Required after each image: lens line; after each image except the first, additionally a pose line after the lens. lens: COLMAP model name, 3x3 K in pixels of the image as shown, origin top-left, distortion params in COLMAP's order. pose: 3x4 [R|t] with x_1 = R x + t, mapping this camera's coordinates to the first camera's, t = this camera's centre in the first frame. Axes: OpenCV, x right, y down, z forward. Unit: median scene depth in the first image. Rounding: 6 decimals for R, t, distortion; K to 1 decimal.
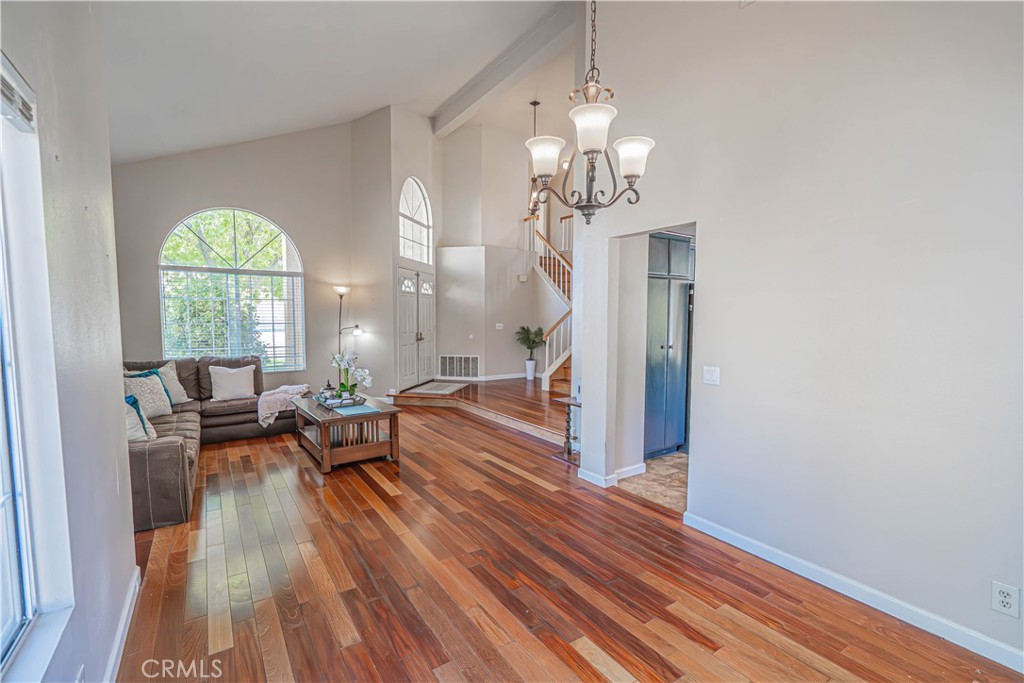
lens RADIAL K [[468.2, 0, 512.9], [0, 468.2, 349.2], [0, 0, 1]] dist [-0.015340, 0.000094]
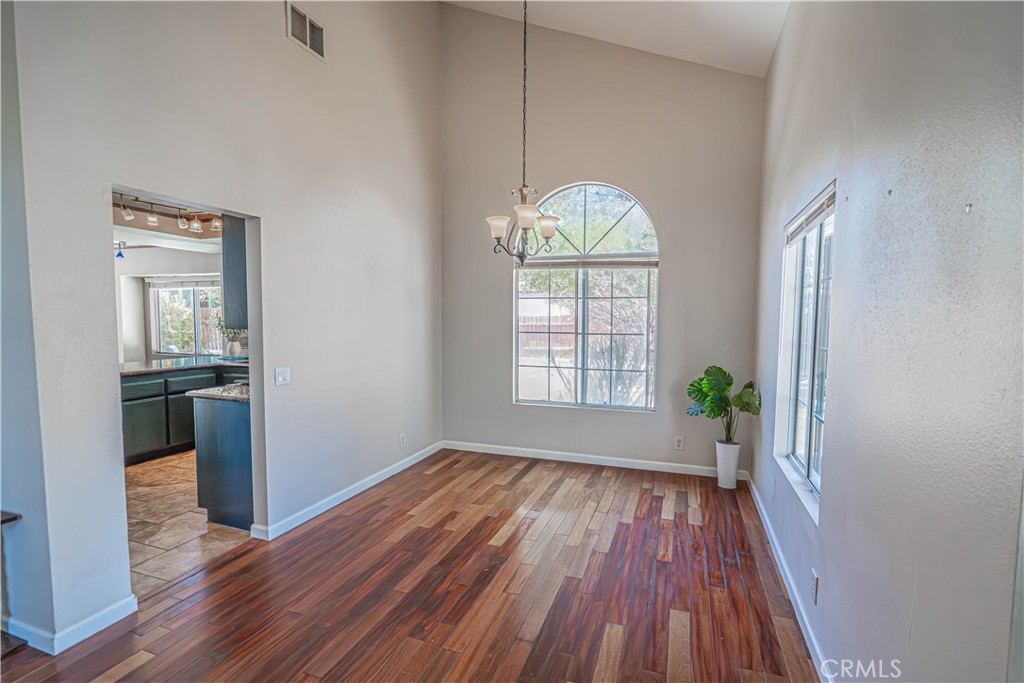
lens RADIAL K [[468.2, 0, 514.8], [0, 468.2, 339.8], [0, 0, 1]] dist [-0.015340, 0.000094]
pose [[-0.595097, -0.054175, 0.801826, -0.903406], [0.052570, 0.992964, 0.106105, -0.142524], [-0.801933, 0.105295, -0.588062, 1.518507]]
